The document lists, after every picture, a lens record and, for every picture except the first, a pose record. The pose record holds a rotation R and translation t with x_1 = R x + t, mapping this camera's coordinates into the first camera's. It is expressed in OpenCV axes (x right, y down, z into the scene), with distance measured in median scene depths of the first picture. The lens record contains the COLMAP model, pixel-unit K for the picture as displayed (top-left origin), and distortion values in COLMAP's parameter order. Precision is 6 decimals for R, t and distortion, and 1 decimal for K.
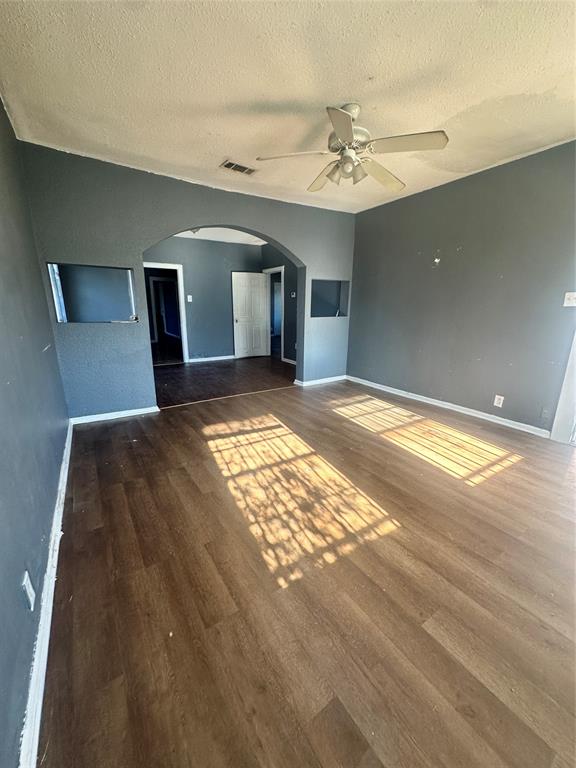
lens RADIAL K [[306.3, 0, 288.0], [0, 306.3, 384.0], [0, 0, 1]] dist [-0.000737, 0.000185]
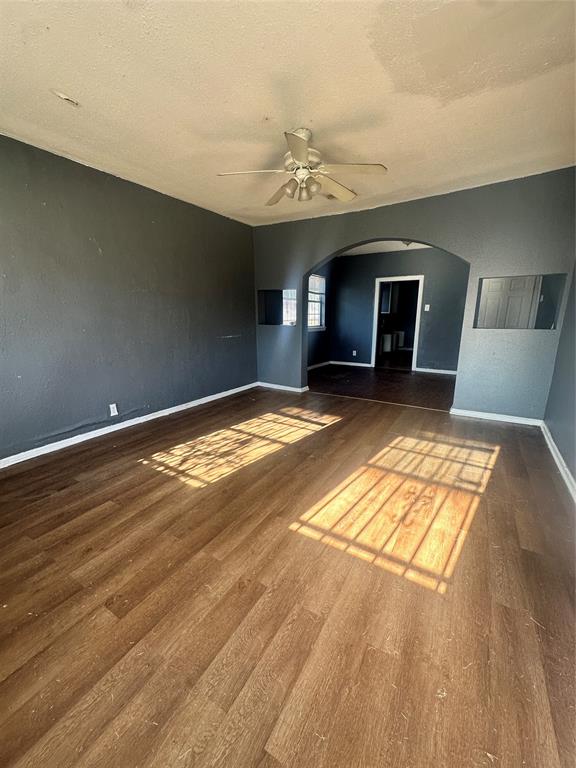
lens RADIAL K [[306.3, 0, 288.0], [0, 306.3, 384.0], [0, 0, 1]] dist [-0.000737, 0.000185]
pose [[0.428140, 0.192782, -0.882911, 0.960746], [-0.221736, 0.969526, 0.104171, -0.096861], [0.876088, 0.151174, 0.457840, 0.429723]]
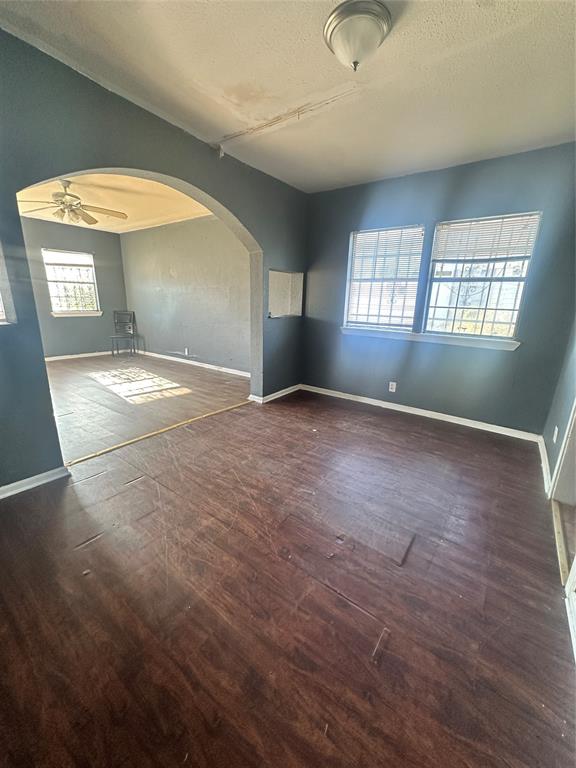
lens RADIAL K [[306.3, 0, 288.0], [0, 306.3, 384.0], [0, 0, 1]] dist [-0.000737, 0.000185]
pose [[-0.932554, 0.060469, -0.355929, -0.221596], [-0.122394, 0.874539, 0.469256, -0.636628], [0.339650, 0.481170, -0.808154, 2.490016]]
